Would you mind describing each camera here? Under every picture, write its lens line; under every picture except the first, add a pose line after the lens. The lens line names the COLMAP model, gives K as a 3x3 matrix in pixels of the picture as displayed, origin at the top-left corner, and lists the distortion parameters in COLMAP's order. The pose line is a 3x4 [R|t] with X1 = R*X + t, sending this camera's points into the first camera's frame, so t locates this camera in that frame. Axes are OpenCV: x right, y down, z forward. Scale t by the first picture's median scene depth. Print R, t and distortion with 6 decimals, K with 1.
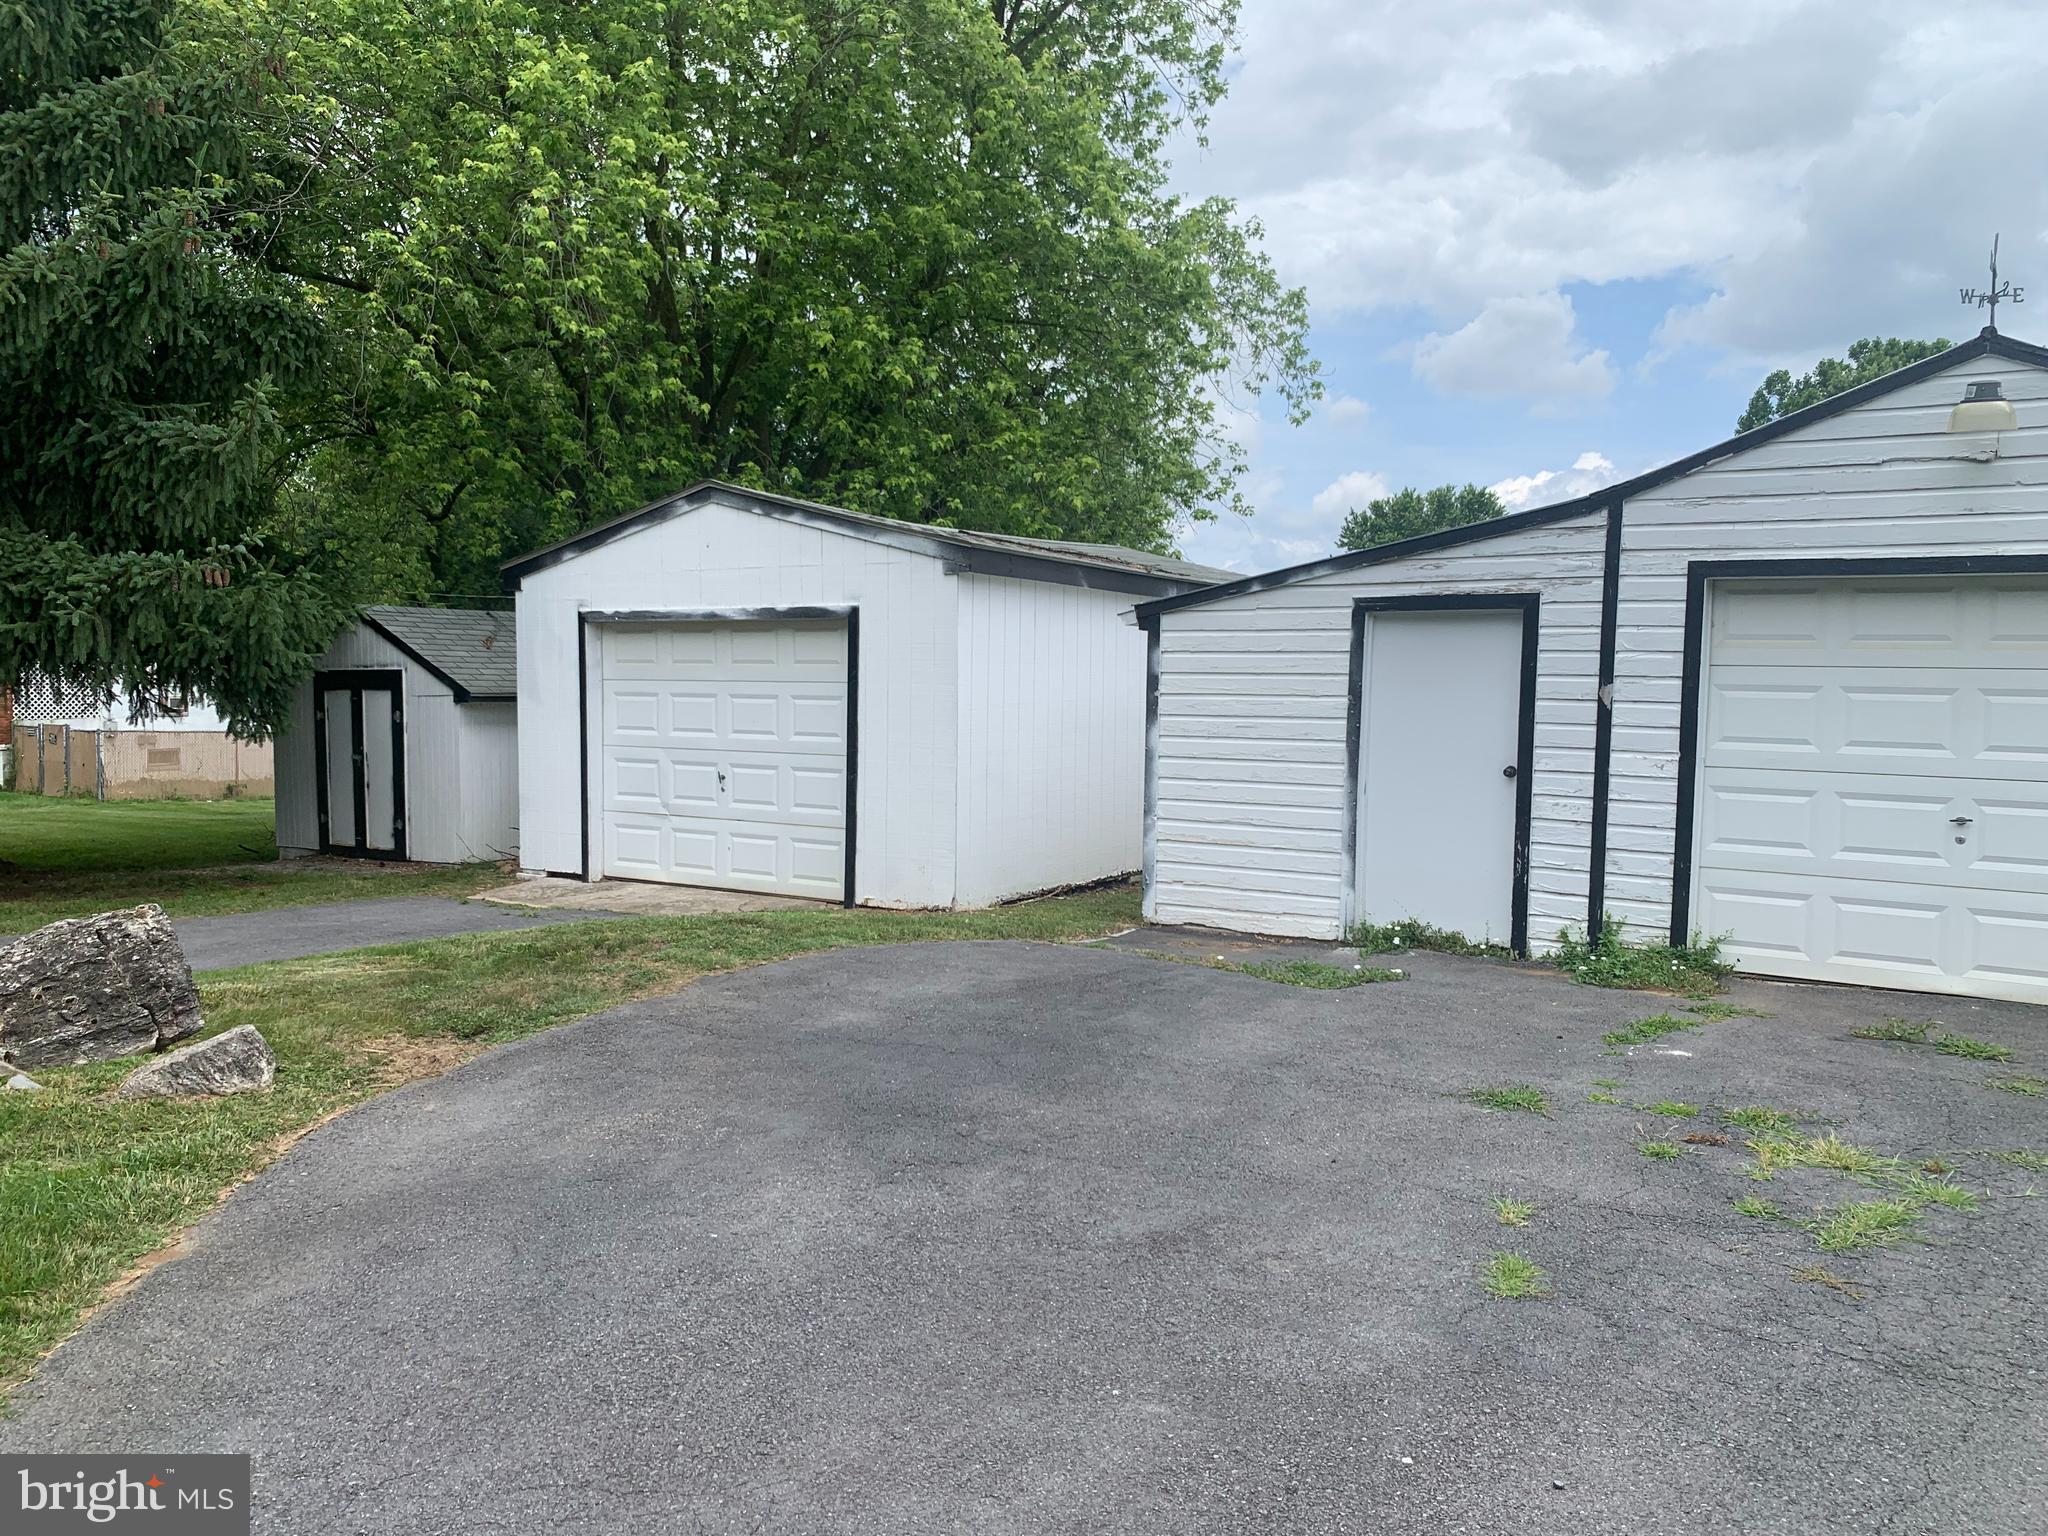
lens RADIAL K [[1529.9, 0, 1024.0], [0, 1529.9, 768.0], [0, 0, 1]] dist [0.008348, -0.011673]
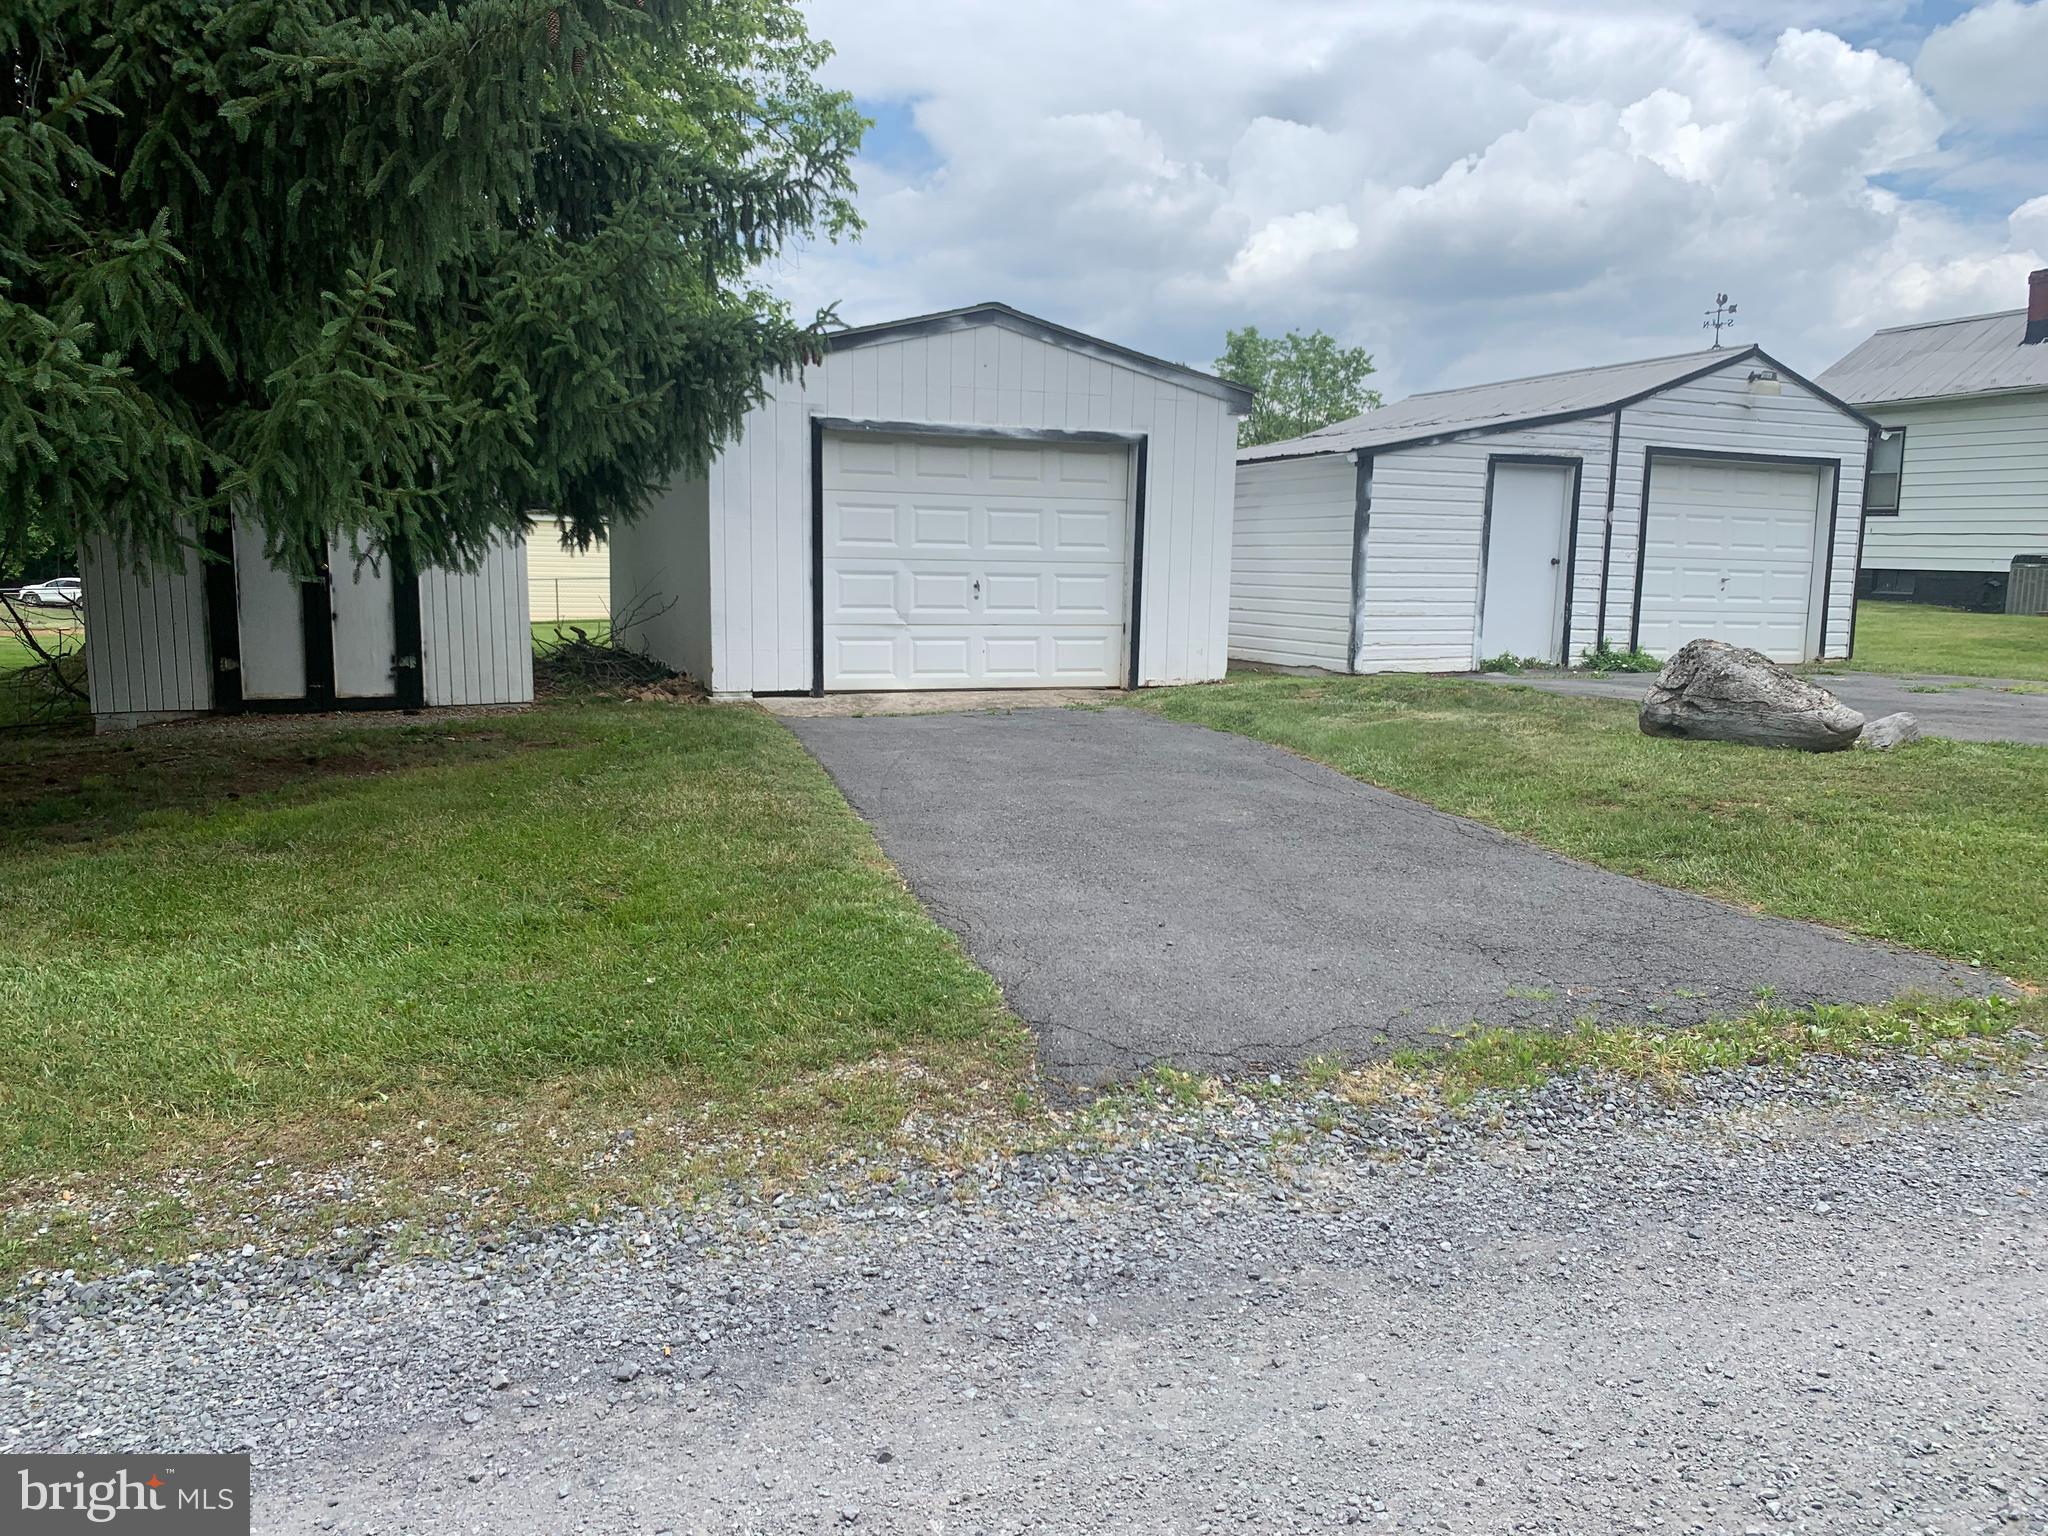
lens RADIAL K [[1577.3, 0, 1023.2], [0, 1577.3, 765.6], [0, 0, 1]] dist [0.055279, -0.148421]
pose [[0.583257, -0.134486, 0.801078, -1.064687], [0.014491, 0.987765, 0.155277, -0.040139], [-0.812159, -0.078958, 0.578069, 0.313998]]
